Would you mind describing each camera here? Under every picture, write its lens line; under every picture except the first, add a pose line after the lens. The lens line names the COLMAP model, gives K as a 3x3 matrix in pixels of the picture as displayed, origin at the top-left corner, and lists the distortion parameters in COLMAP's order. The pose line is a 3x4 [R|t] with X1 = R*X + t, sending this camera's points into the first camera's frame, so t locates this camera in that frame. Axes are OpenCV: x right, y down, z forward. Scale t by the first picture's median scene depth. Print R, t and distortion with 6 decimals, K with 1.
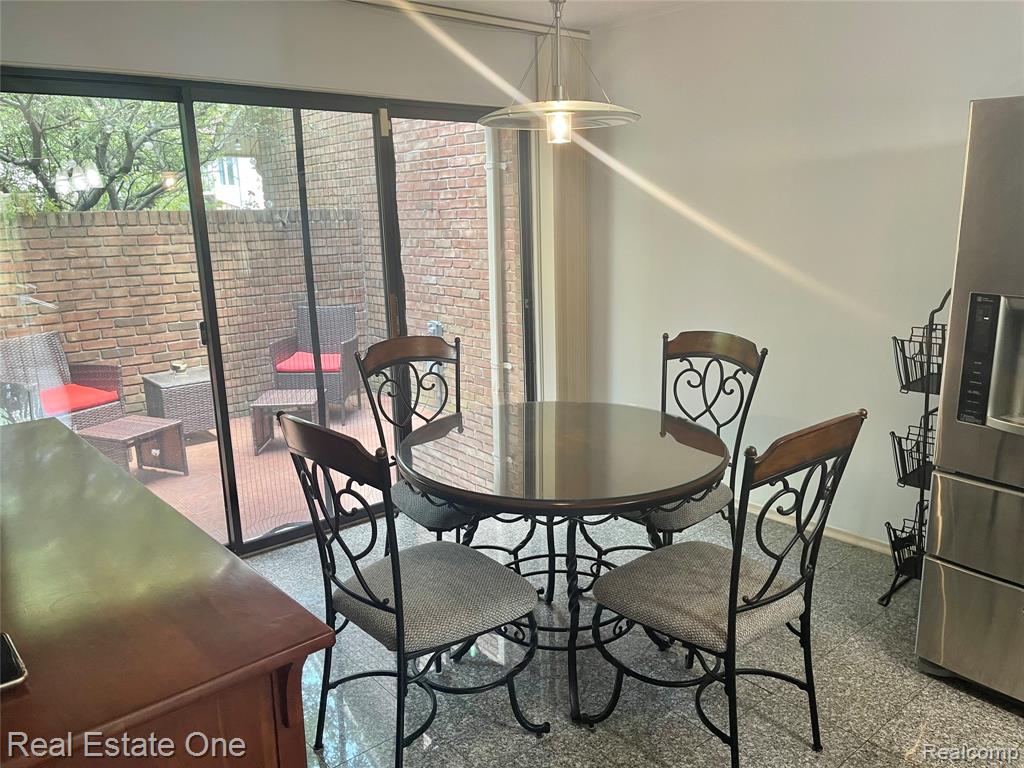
lens RADIAL K [[765.3, 0, 510.4], [0, 765.3, 399.5], [0, 0, 1]] dist [0.058796, -0.087767]
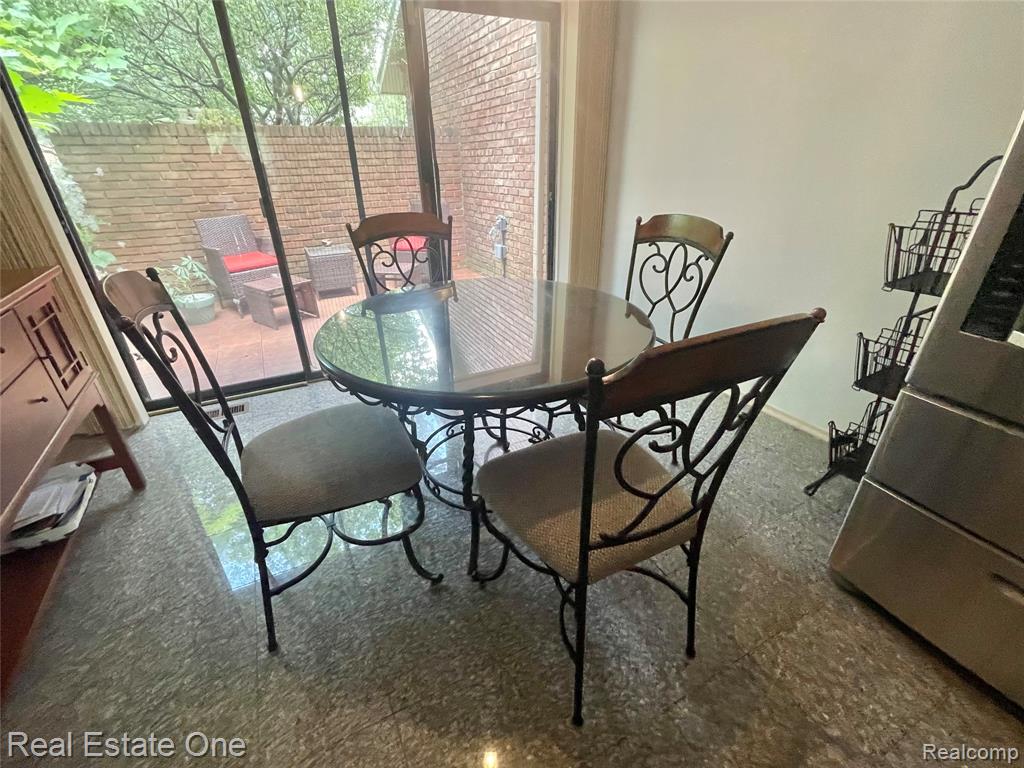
lens RADIAL K [[439.6, 0, 505.4], [0, 439.6, 392.5], [0, 0, 1]] dist [-0.011118, 0.000484]
pose [[0.974046, 0.109726, -0.197974, 0.180045], [-0.056821, 0.965170, 0.255380, 0.001127], [0.219100, -0.237503, 0.946355, 0.372158]]
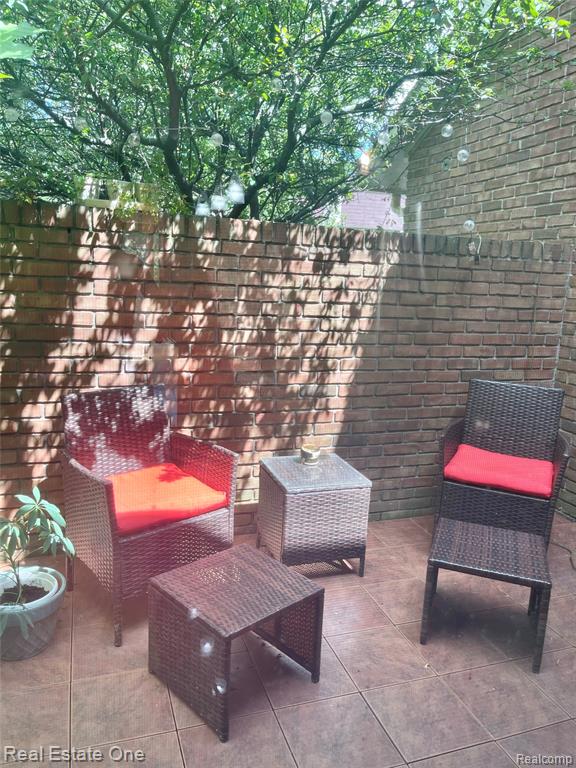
lens RADIAL K [[578.6, 0, 285.4], [0, 578.6, 382.9], [0, 0, 1]] dist [0.067898, -0.095300]
pose [[0.934281, 0.131450, -0.331422, -0.506148], [-0.150327, 0.988123, -0.031859, -0.147492], [0.323298, 0.079587, 0.942945, 0.891846]]
